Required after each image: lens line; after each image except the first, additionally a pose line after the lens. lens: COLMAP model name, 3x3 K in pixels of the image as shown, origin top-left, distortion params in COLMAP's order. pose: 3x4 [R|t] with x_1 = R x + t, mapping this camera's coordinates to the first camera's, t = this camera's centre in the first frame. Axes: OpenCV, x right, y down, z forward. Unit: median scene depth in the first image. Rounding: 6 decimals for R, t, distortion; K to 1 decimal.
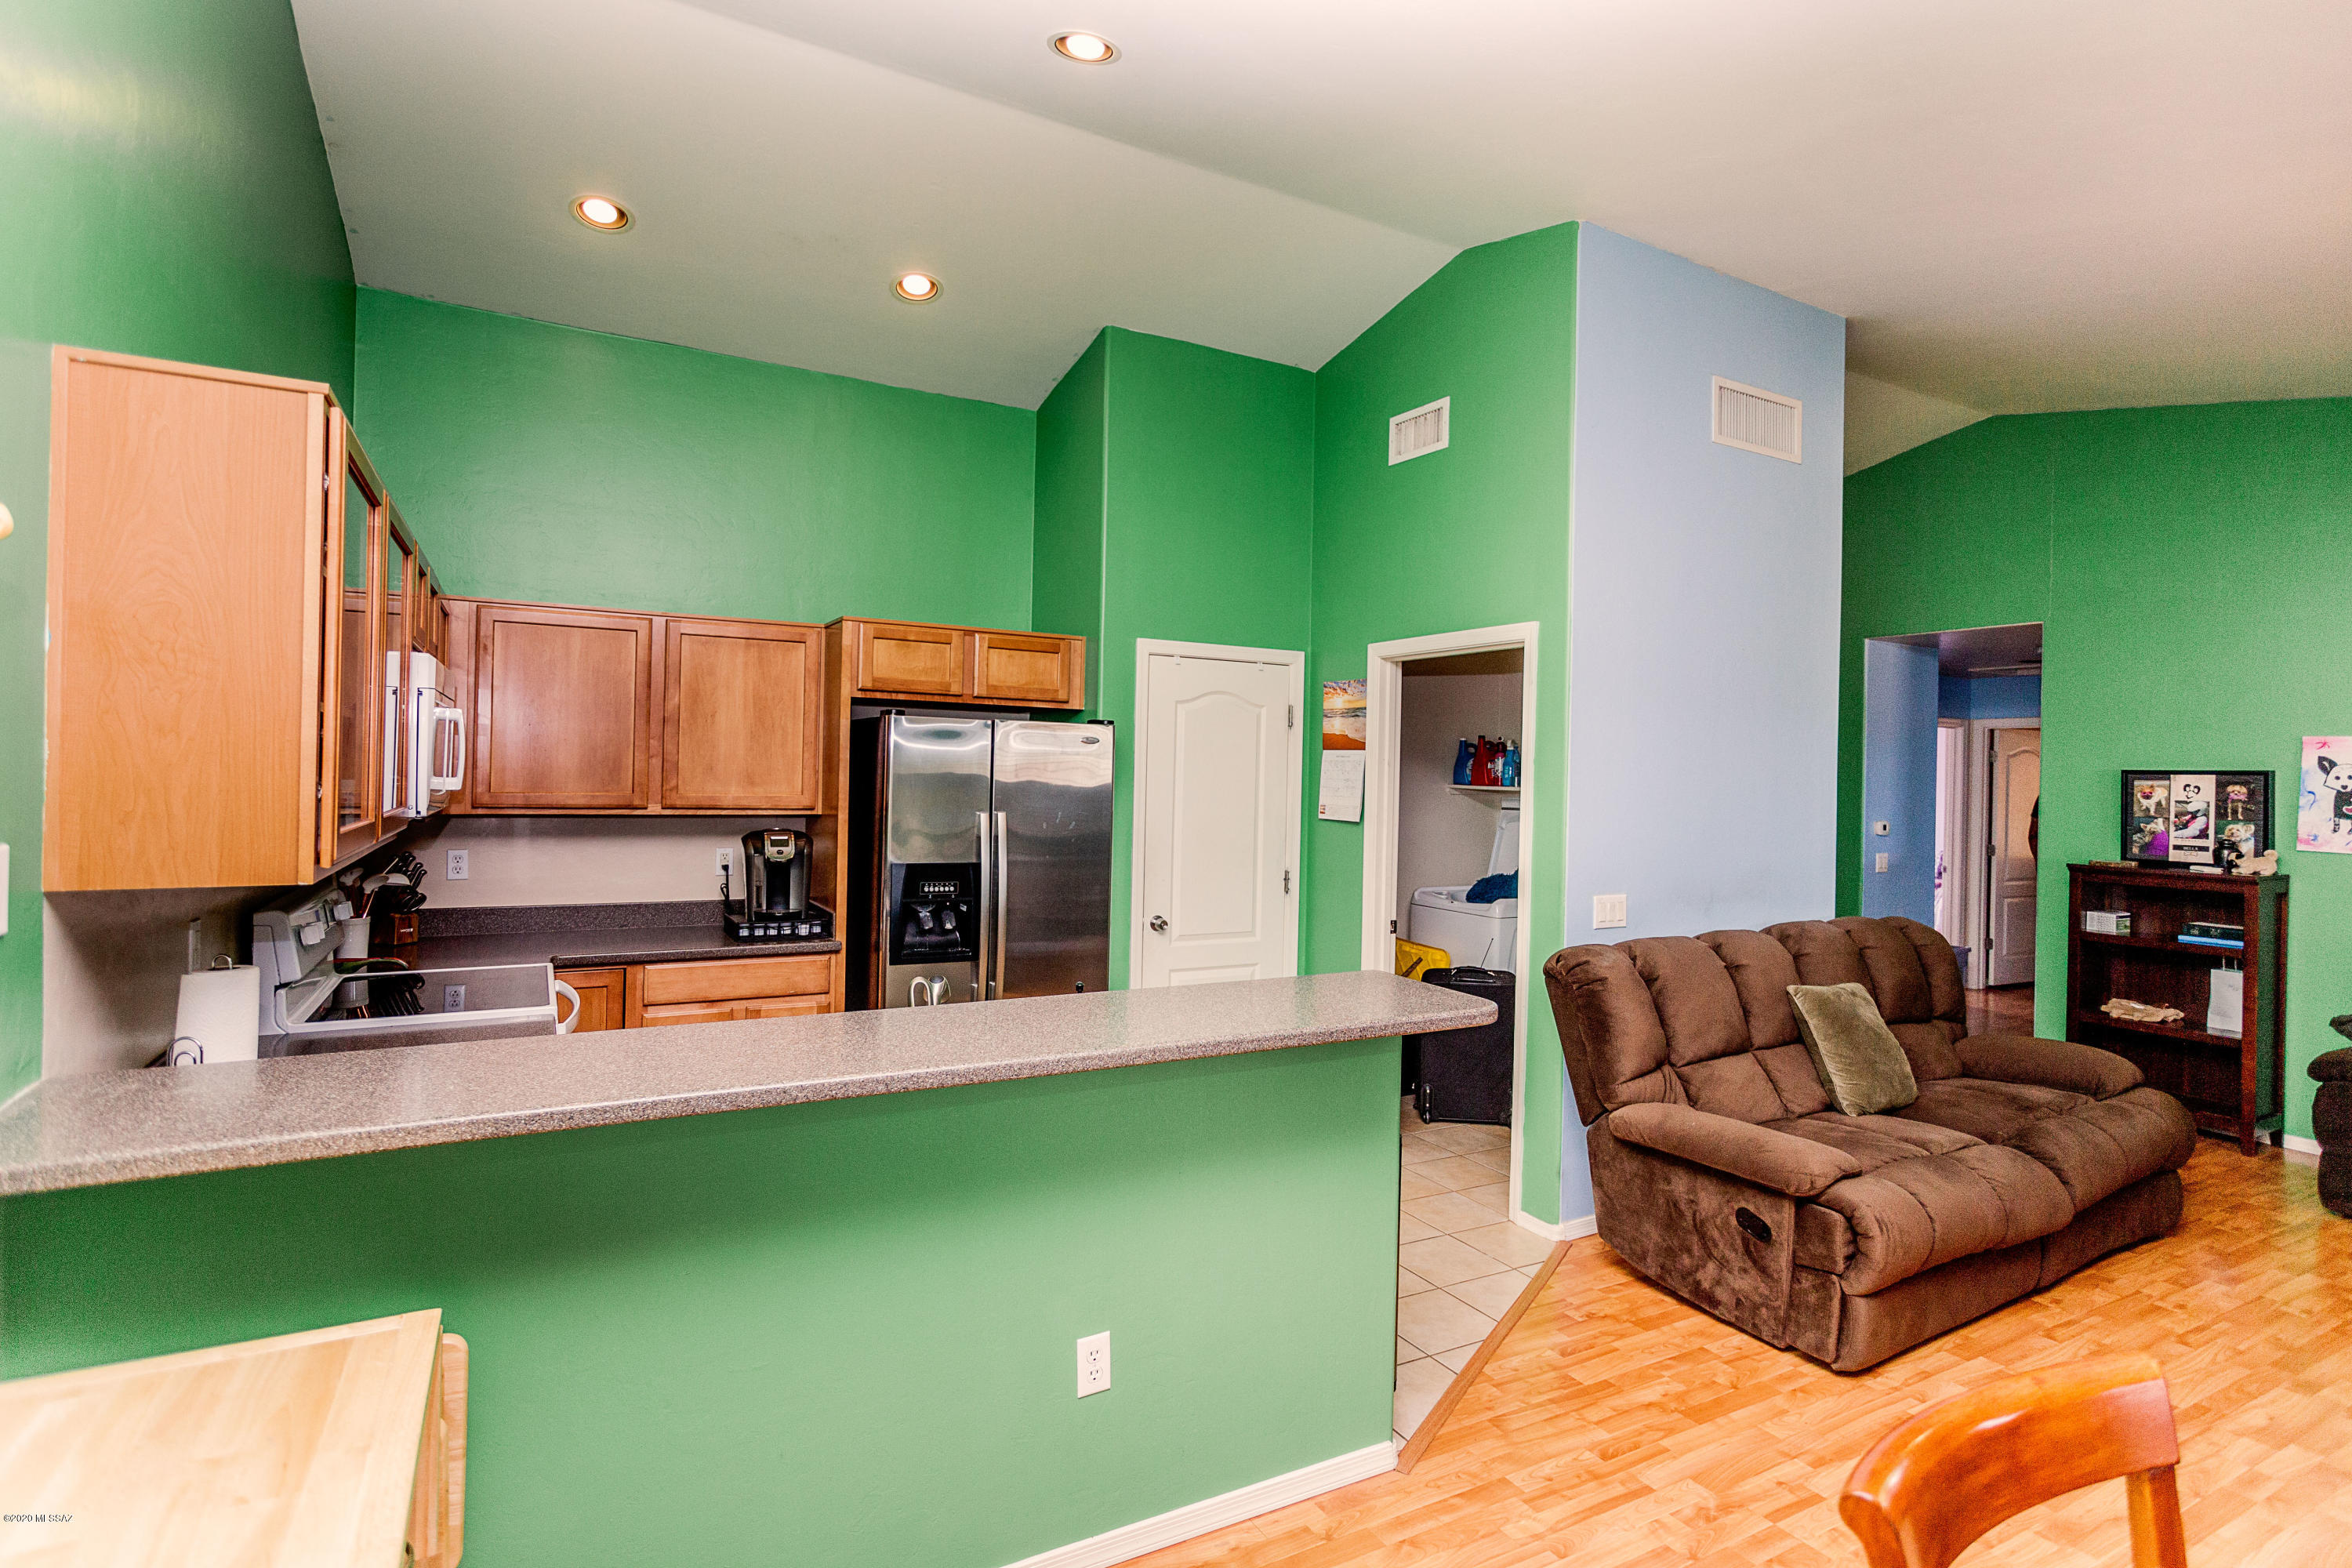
lens RADIAL K [[1173.8, 0, 1180.4], [0, 1173.8, 771.0], [0, 0, 1]] dist [-0.004000, 0.004324]
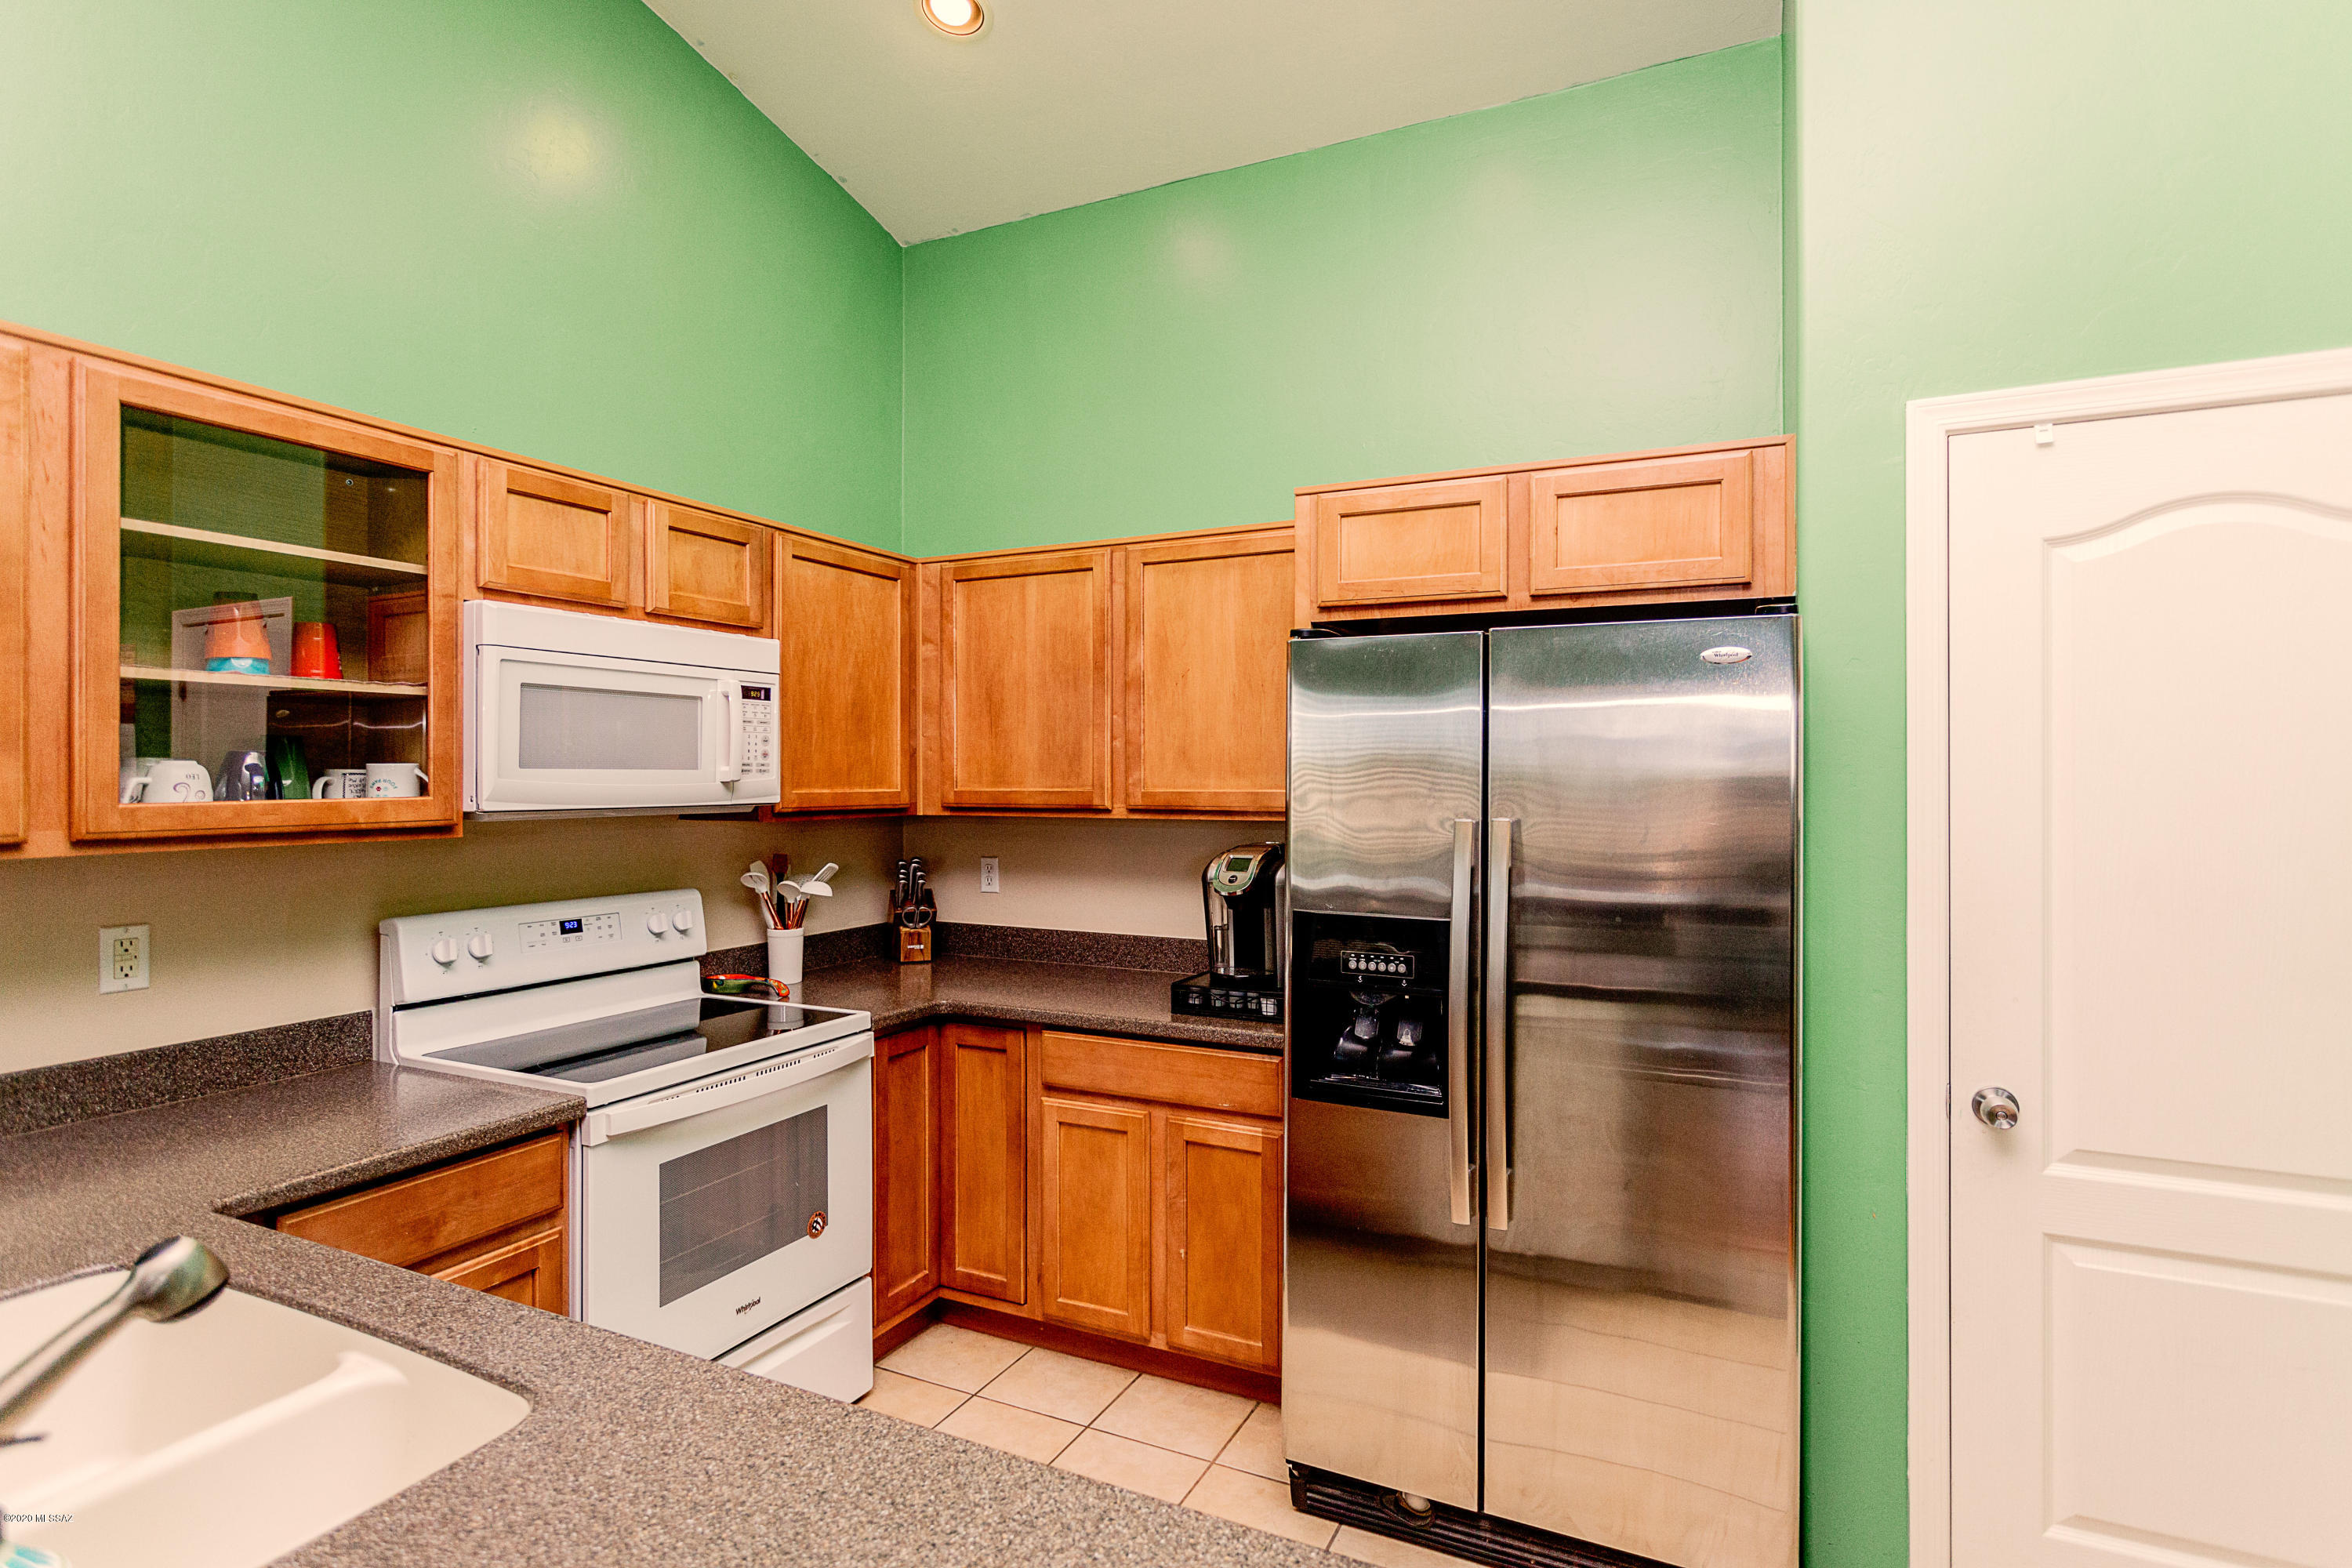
lens RADIAL K [[1173.8, 0, 1191.2], [0, 1173.8, 769.4], [0, 0, 1]] dist [-0.004000, 0.004324]
pose [[0.575901, -0.025472, -0.817123, 0.147964], [0.013718, 0.999675, -0.021494, 0.020400], [0.817404, 0.001169, 0.576063, 0.545994]]
